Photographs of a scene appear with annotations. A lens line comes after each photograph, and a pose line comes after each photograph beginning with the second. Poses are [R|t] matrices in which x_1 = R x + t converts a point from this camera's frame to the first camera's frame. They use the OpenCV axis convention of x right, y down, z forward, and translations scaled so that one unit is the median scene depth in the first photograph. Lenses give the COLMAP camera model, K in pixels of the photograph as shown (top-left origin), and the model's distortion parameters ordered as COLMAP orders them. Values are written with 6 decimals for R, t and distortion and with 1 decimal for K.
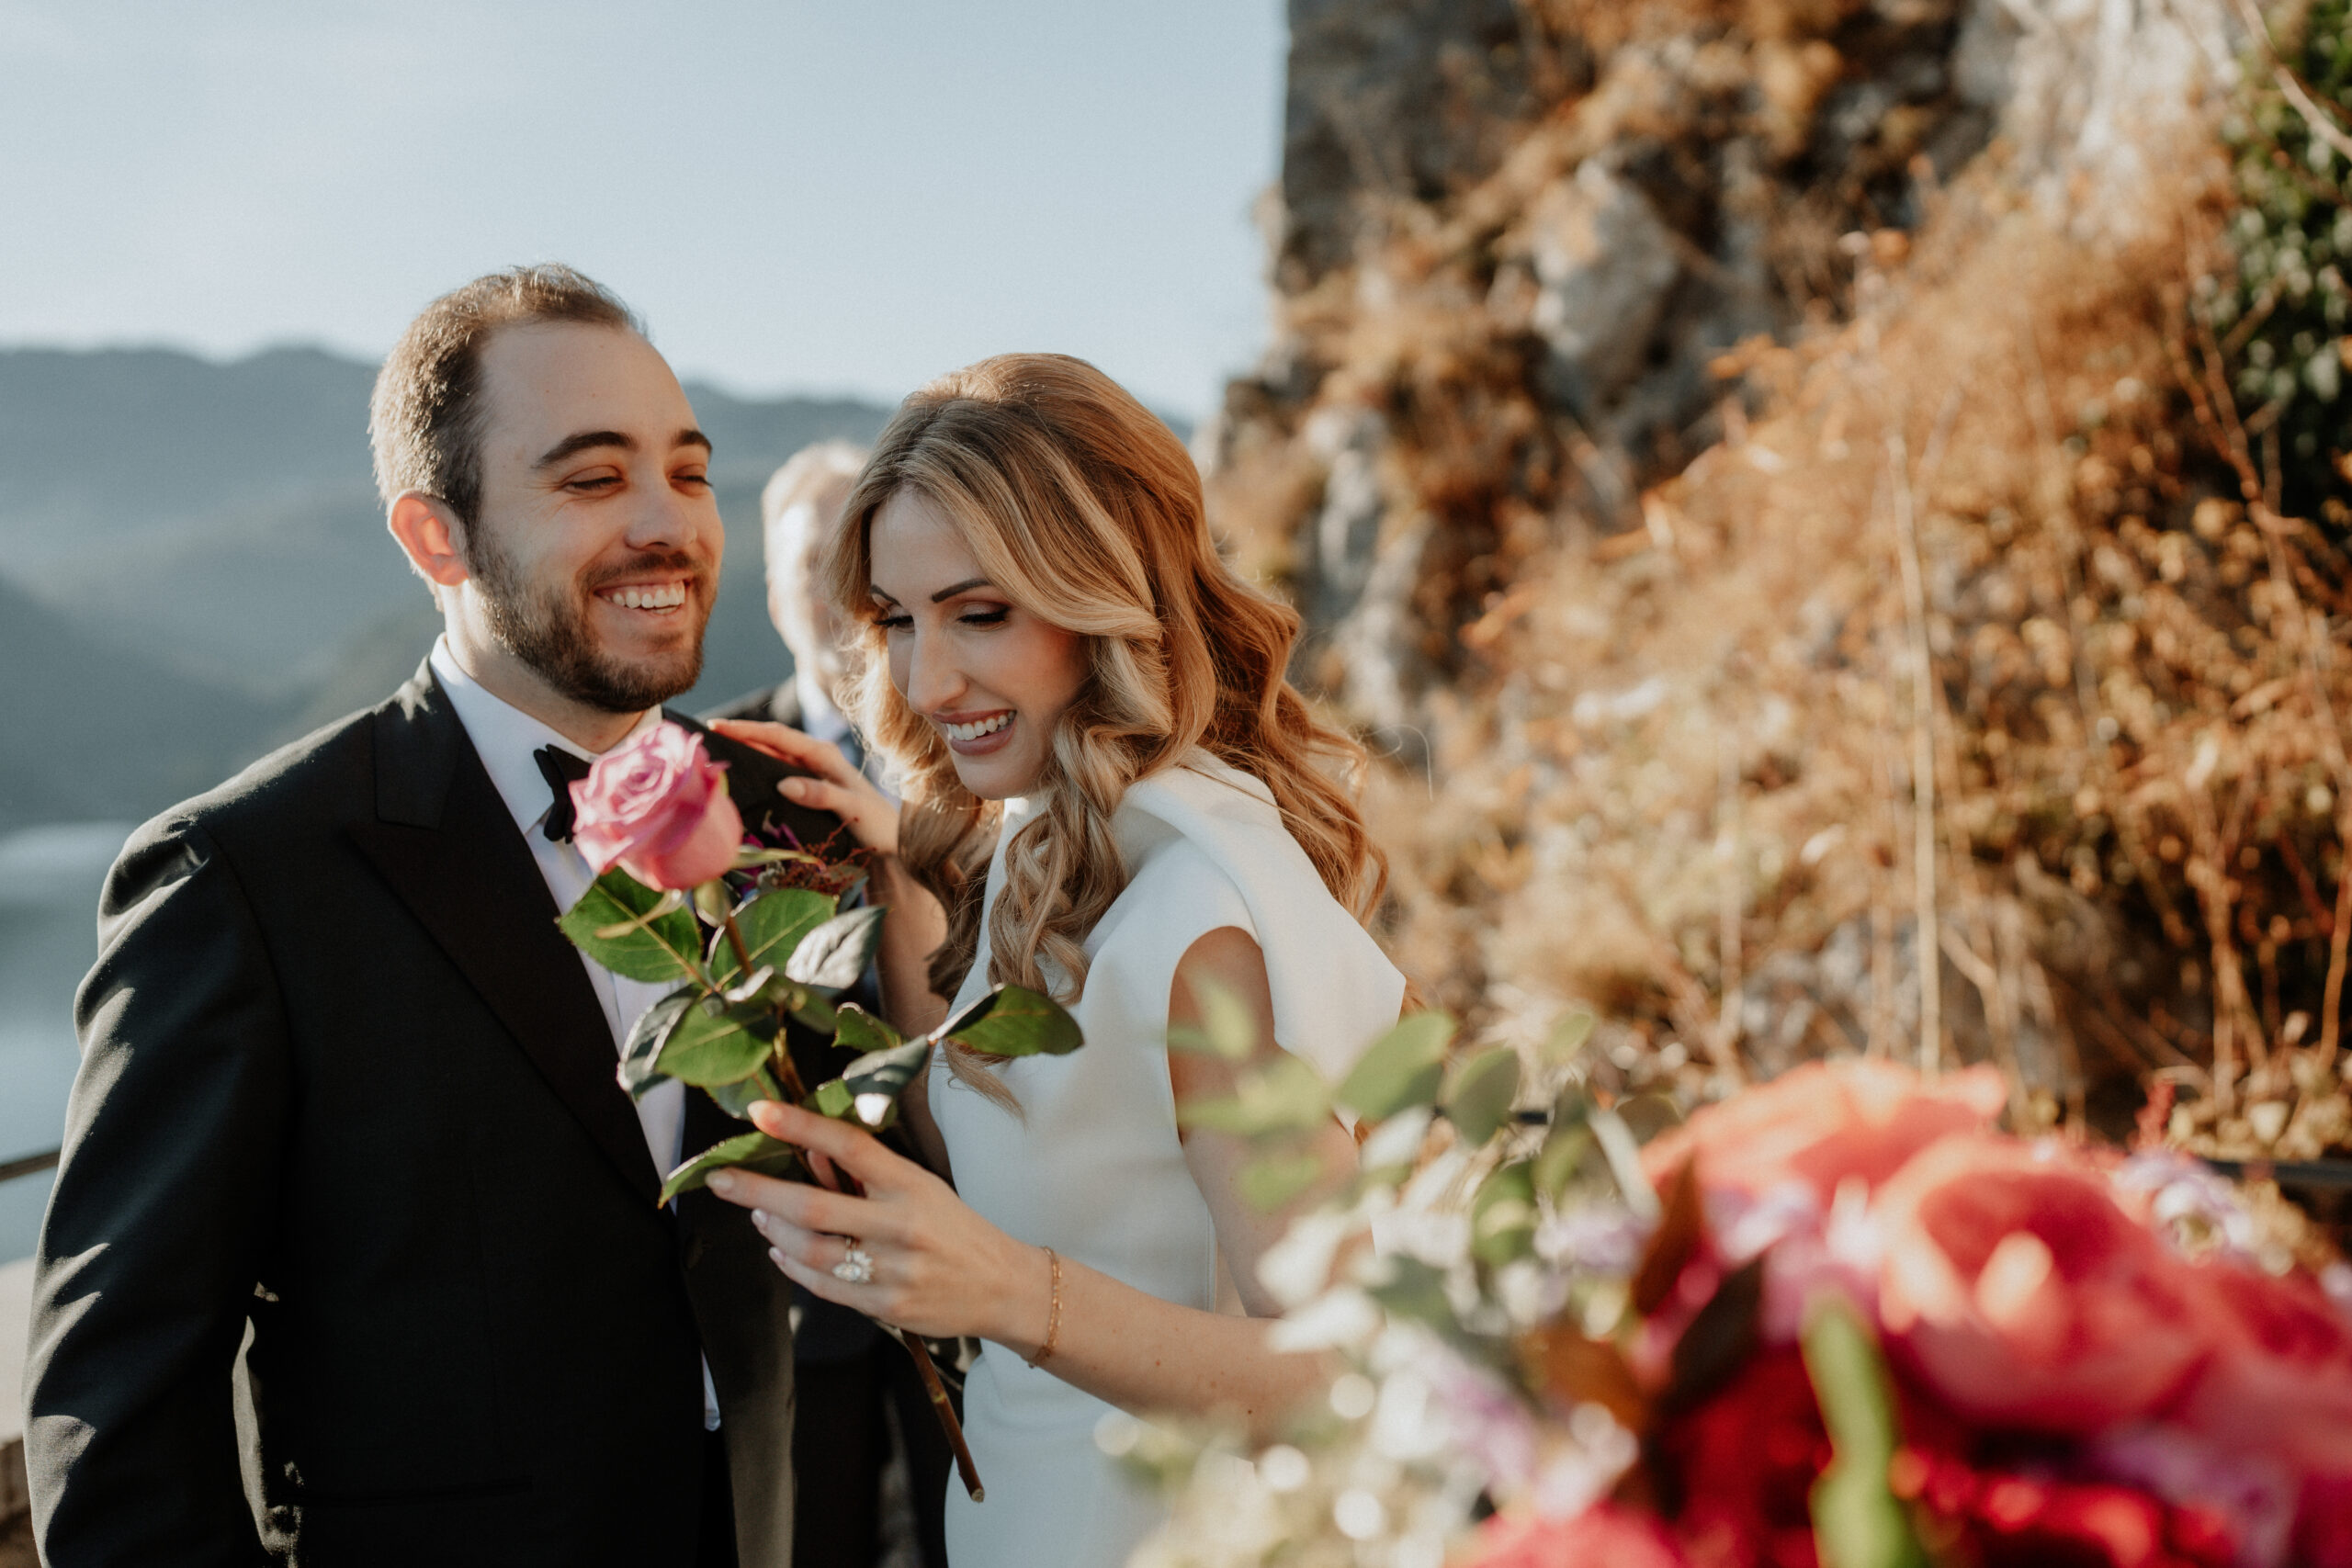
lens RADIAL K [[2260.6, 0, 1176.0], [0, 2260.6, 784.0], [0, 0, 1]] dist [0.012356, 0.011172]
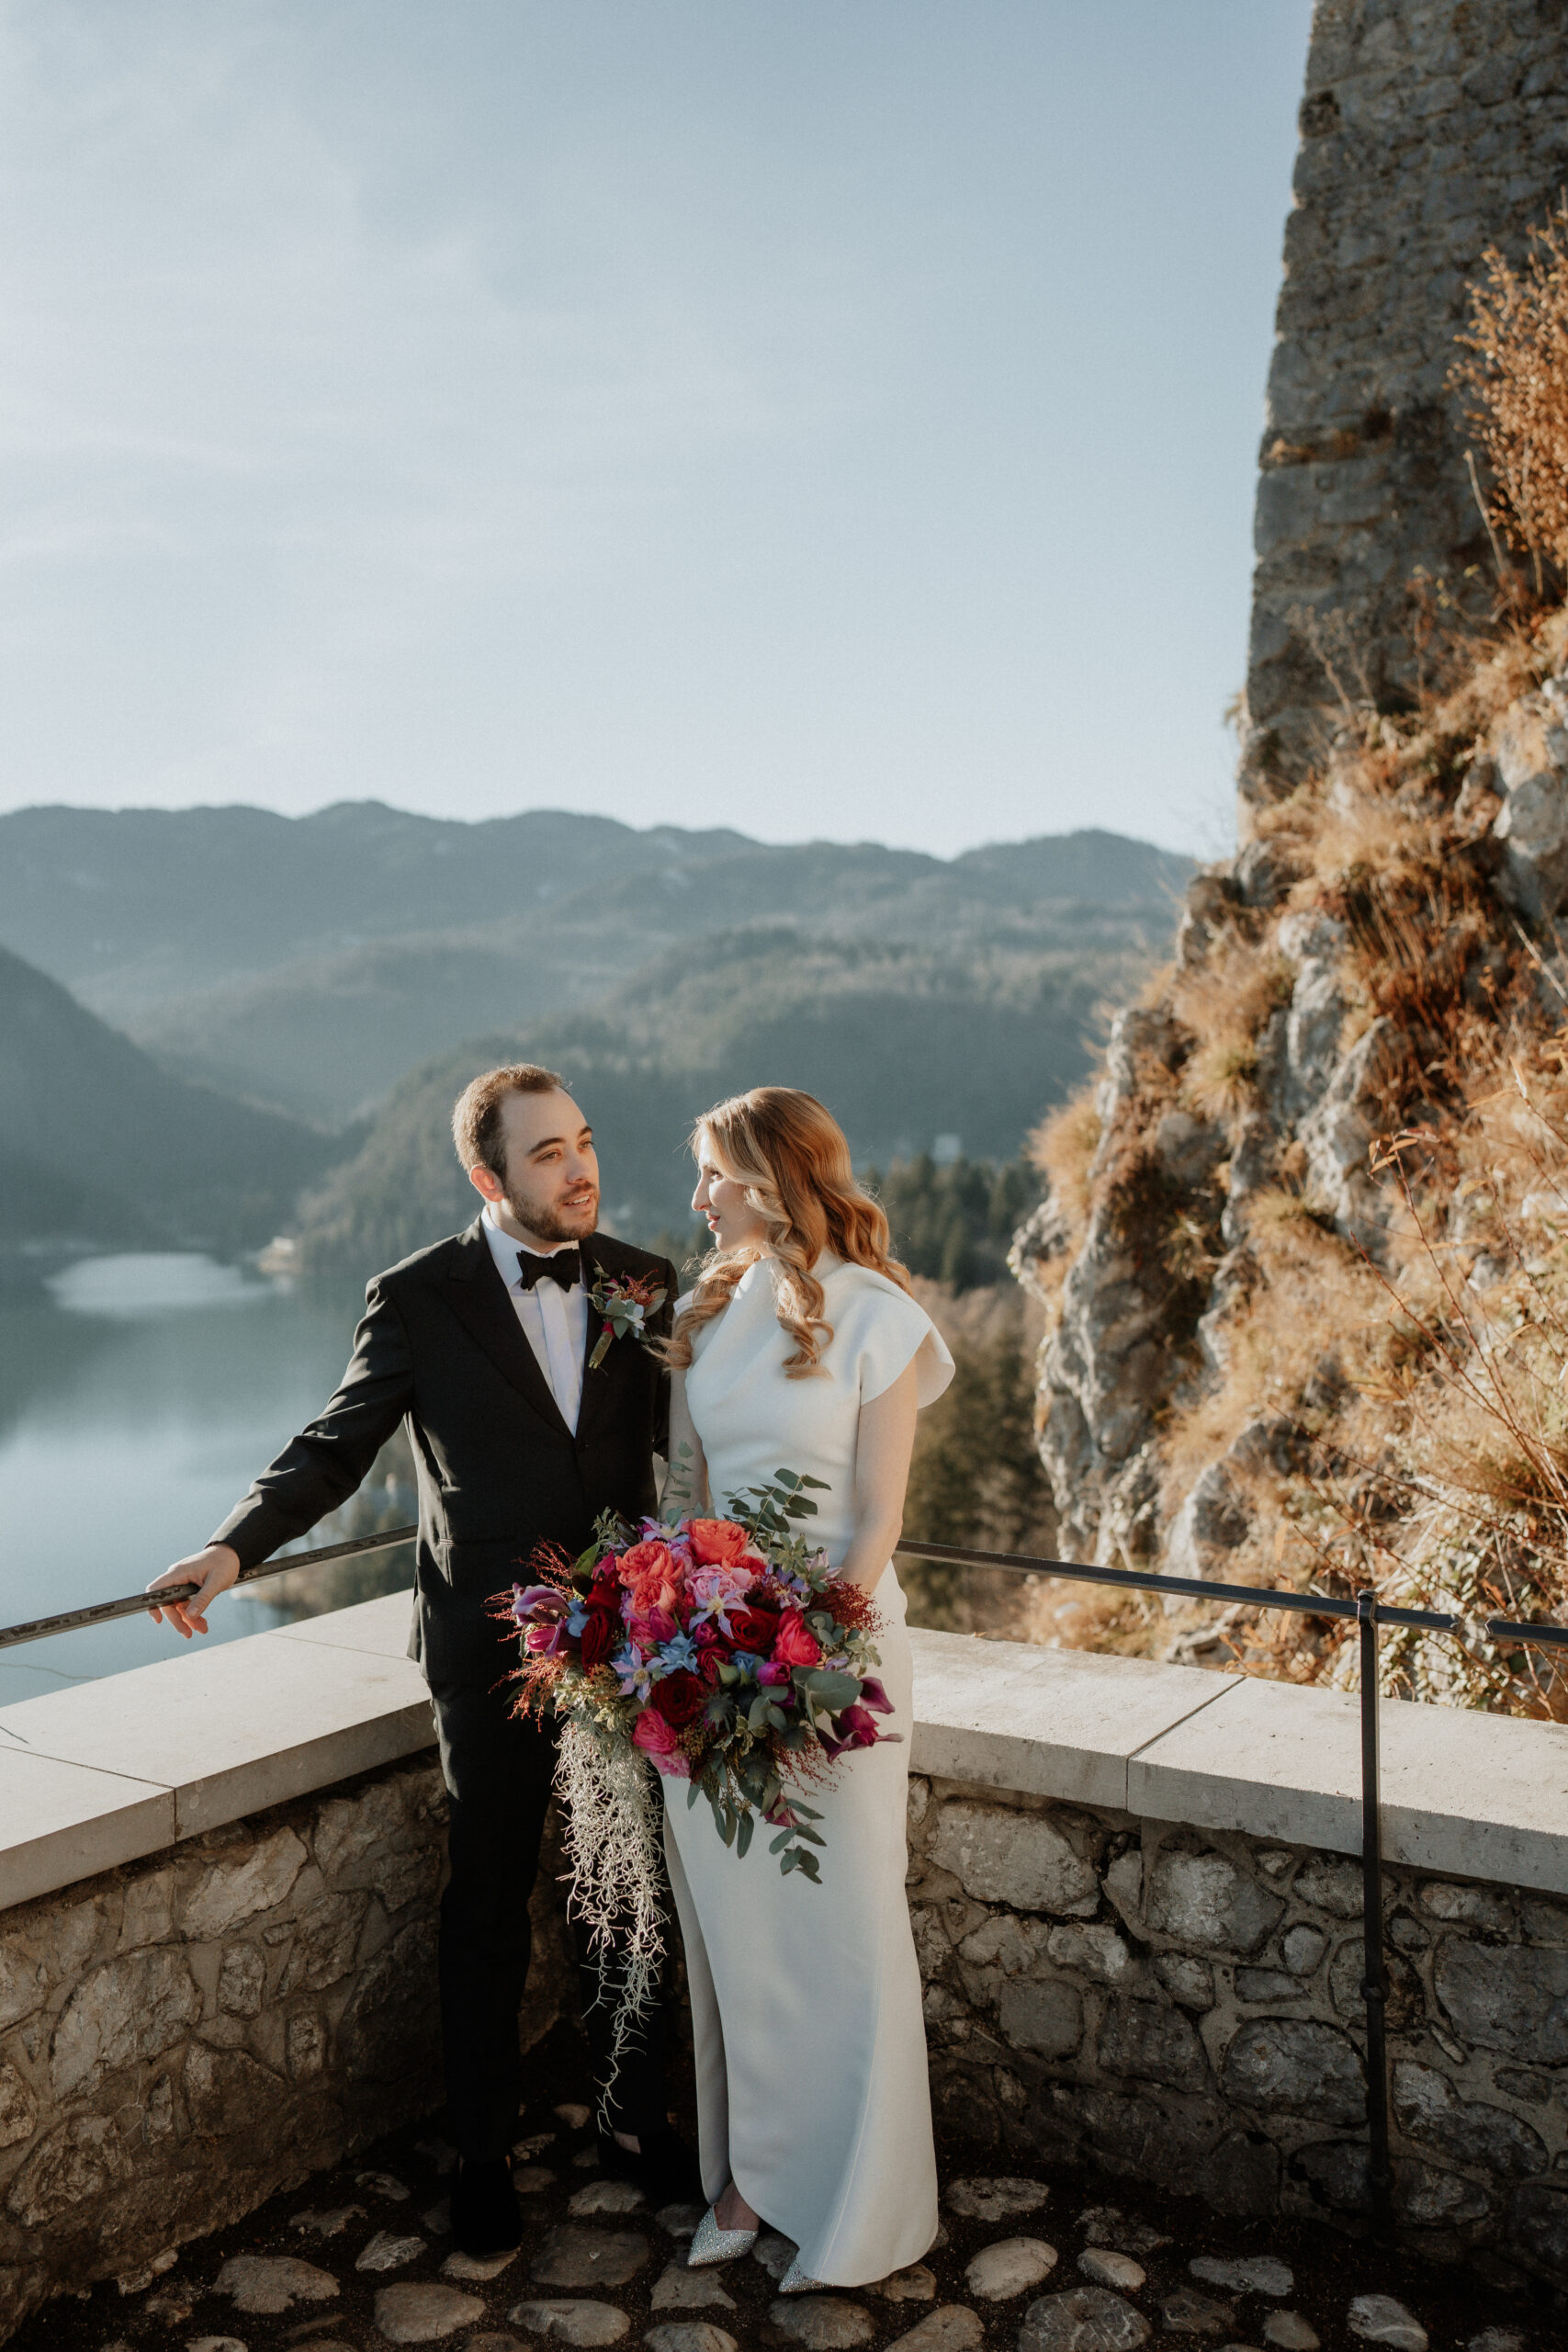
lens RADIAL K [[2258.7, 0, 775.4], [0, 2258.7, 1183.1], [0, 0, 1]] dist [-0.041769, 0.161608]
pose [[0.983179, 0.014760, -0.182049, 0.025315], [-0.018393, 0.999664, -0.018282, -0.016708], [0.181718, 0.021323, 0.983119, -0.083325]]
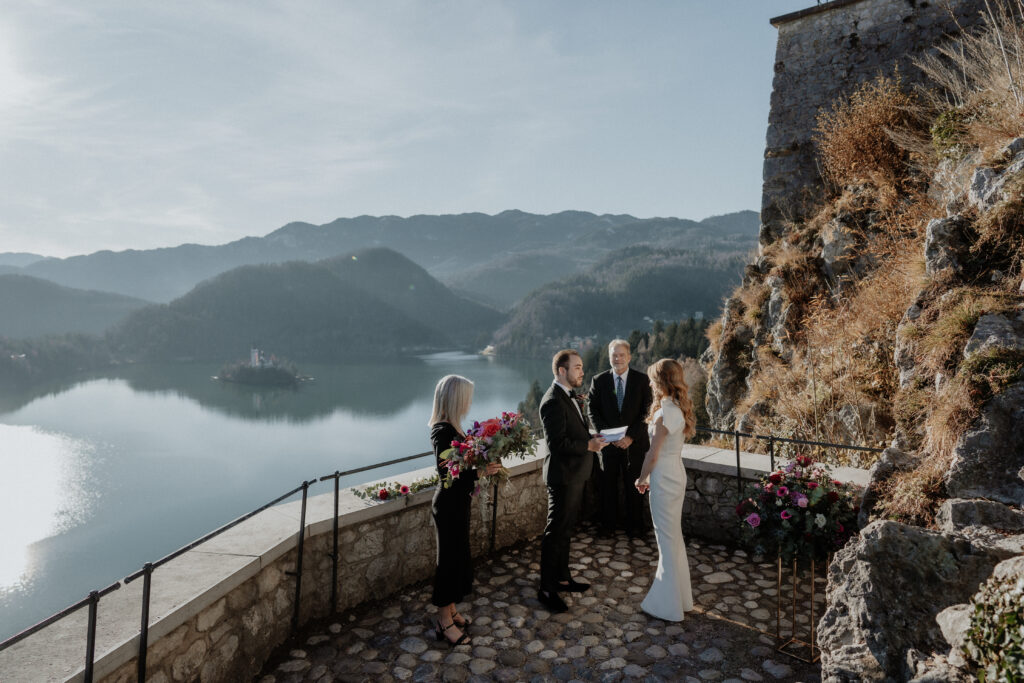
lens RADIAL K [[715.5, 0, 511.9], [0, 715.5, 337.5], [0, 0, 1]] dist [-0.044046, 0.052208]
pose [[0.934146, 0.012245, -0.356681, 0.098925], [-0.013141, 0.999914, -0.000090, -0.047026], [0.356650, 0.004771, 0.934226, -0.439842]]
